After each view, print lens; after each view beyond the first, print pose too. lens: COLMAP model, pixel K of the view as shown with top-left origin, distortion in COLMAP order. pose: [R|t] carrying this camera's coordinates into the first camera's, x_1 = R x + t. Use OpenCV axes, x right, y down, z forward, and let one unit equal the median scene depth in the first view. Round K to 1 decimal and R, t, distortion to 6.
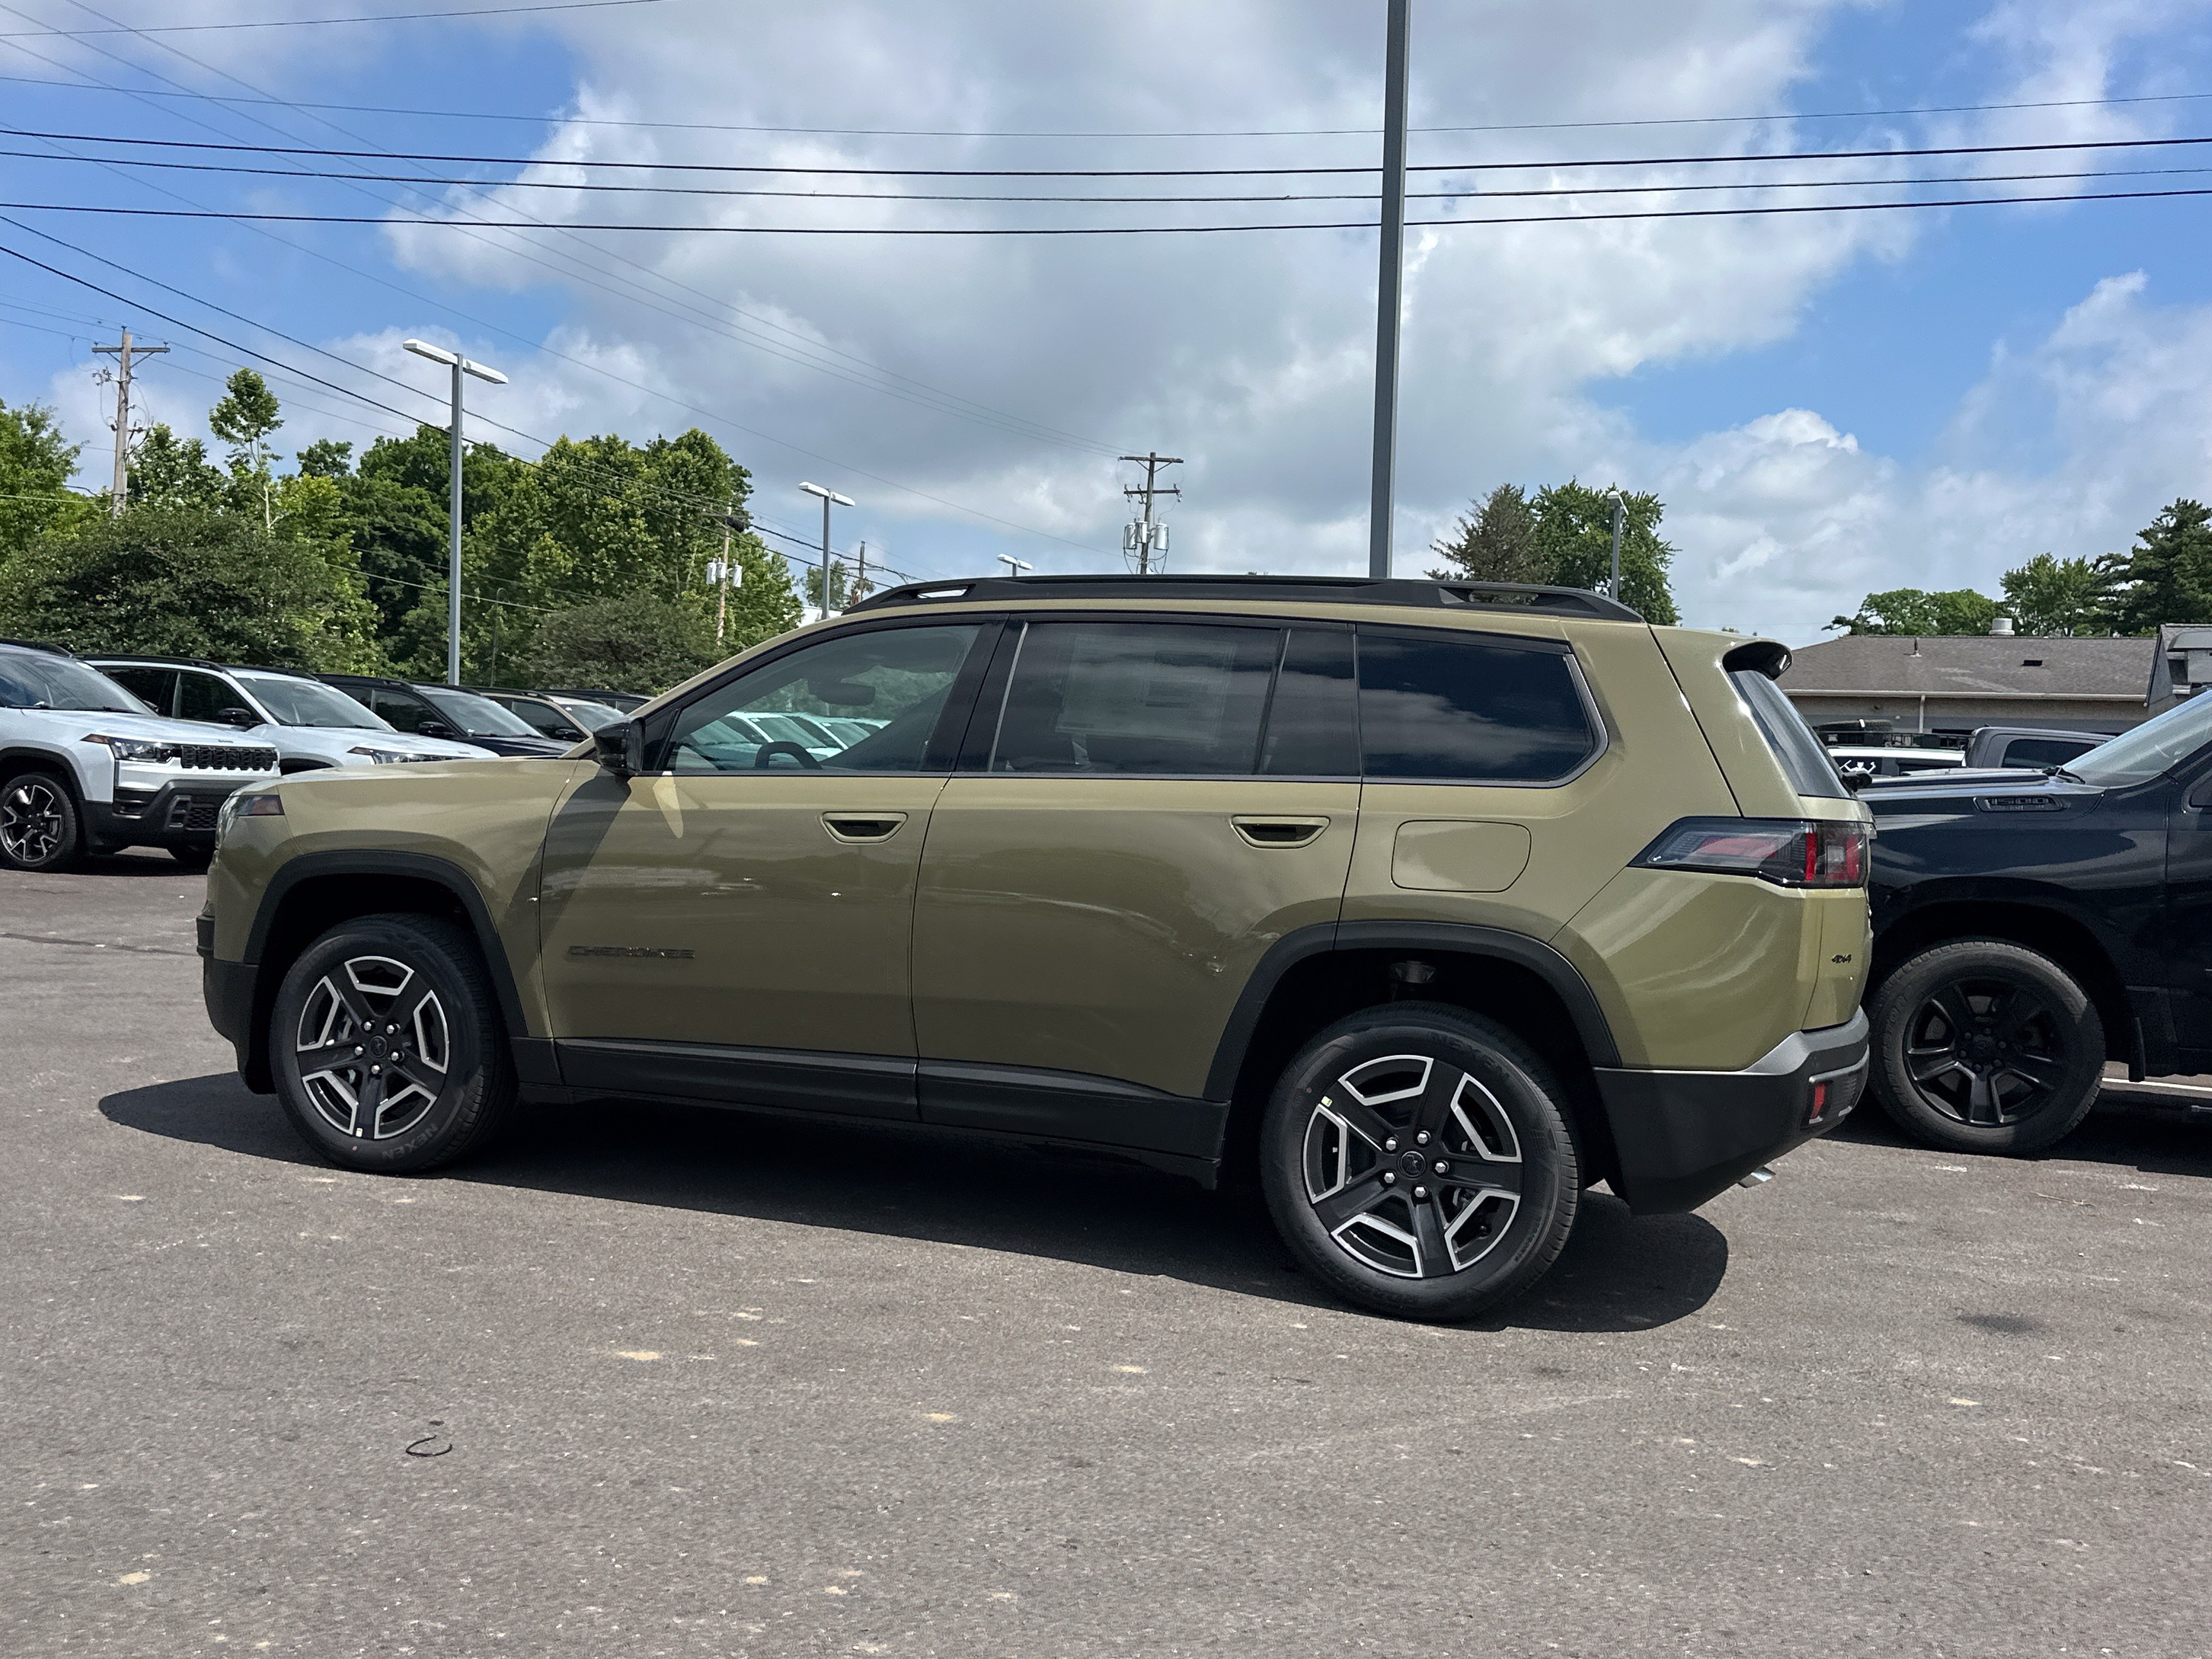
lens RADIAL K [[1983.8, 0, 1079.3], [0, 1983.8, 797.2], [0, 0, 1]] dist [0.173413, -0.333876]
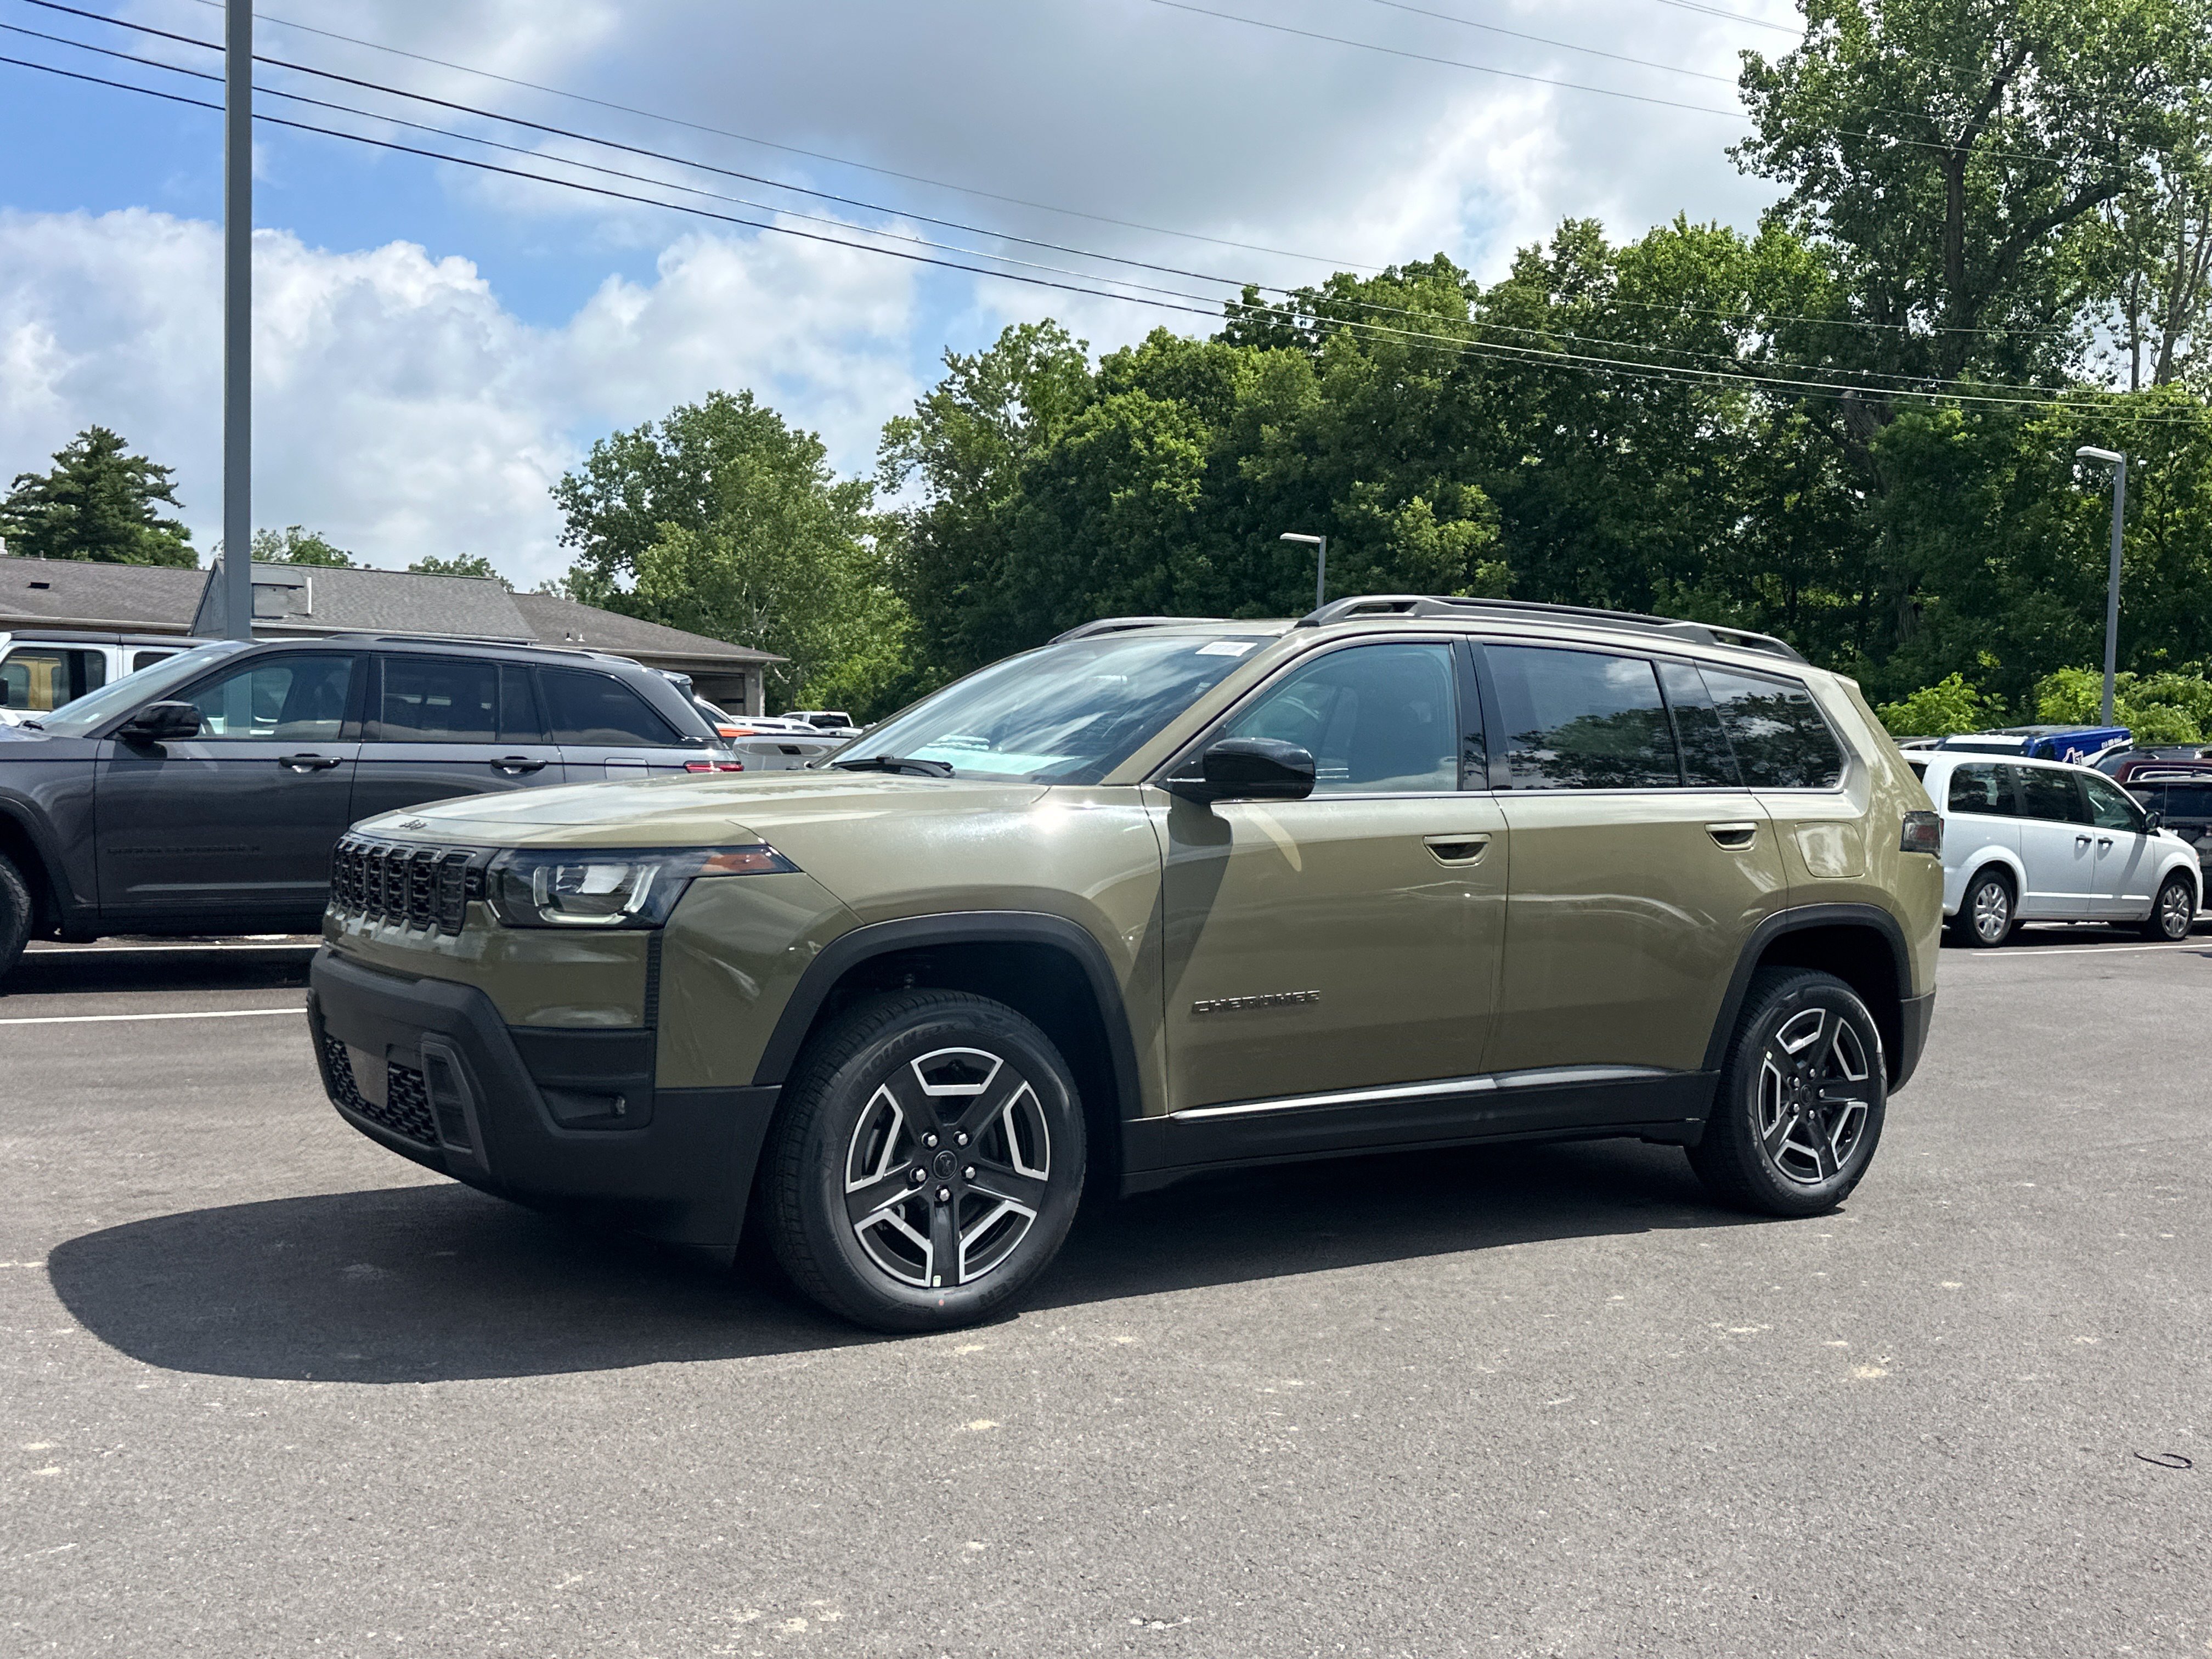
lens RADIAL K [[1983.8, 0, 1079.3], [0, 1983.8, 797.2], [0, 0, 1]] dist [0.173413, -0.333876]
pose [[0.584753, -0.034164, 0.810491, -1.096023], [0.002994, 0.999197, 0.039958, -0.055240], [-0.811206, -0.020939, 0.584386, 0.608584]]
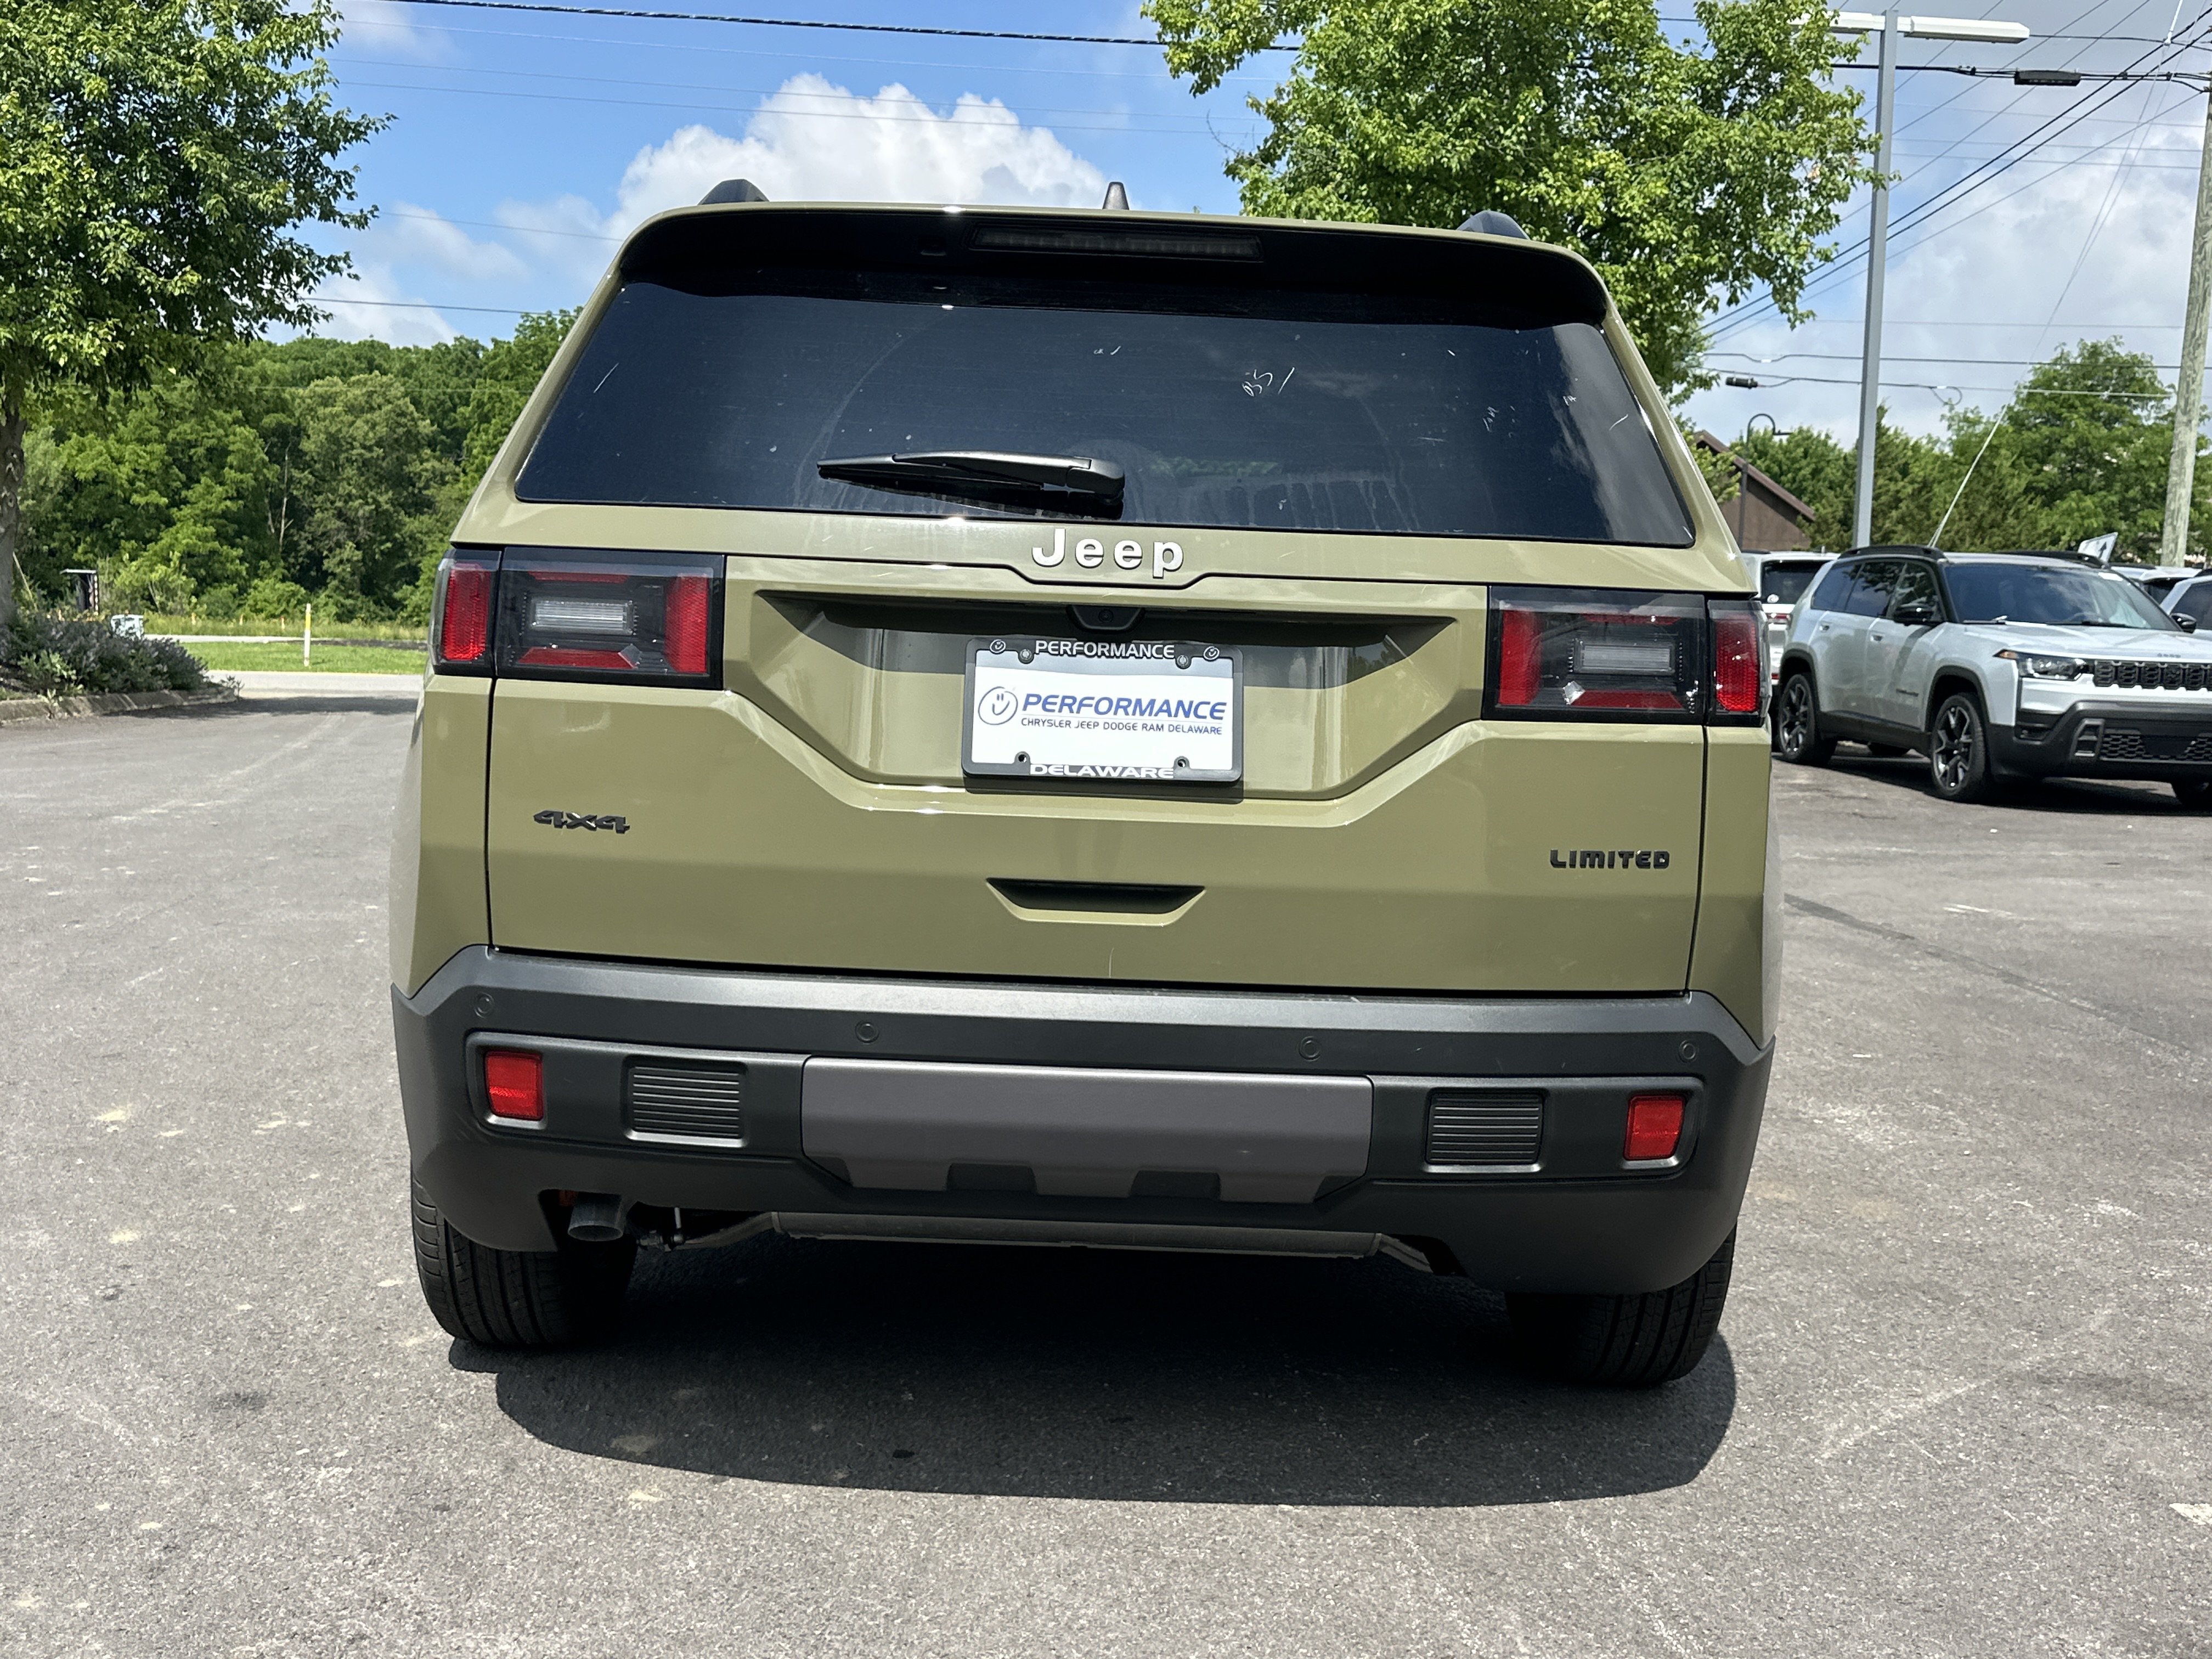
lens RADIAL K [[2172.0, 0, 1096.0], [0, 2172.0, 794.8], [0, 0, 1]] dist [0.216132, -0.467025]
pose [[0.388436, 0.035217, -0.920803, 0.894259], [-0.024504, 0.999311, 0.027883, 0.052812], [0.921150, 0.011732, 0.389031, 0.868948]]
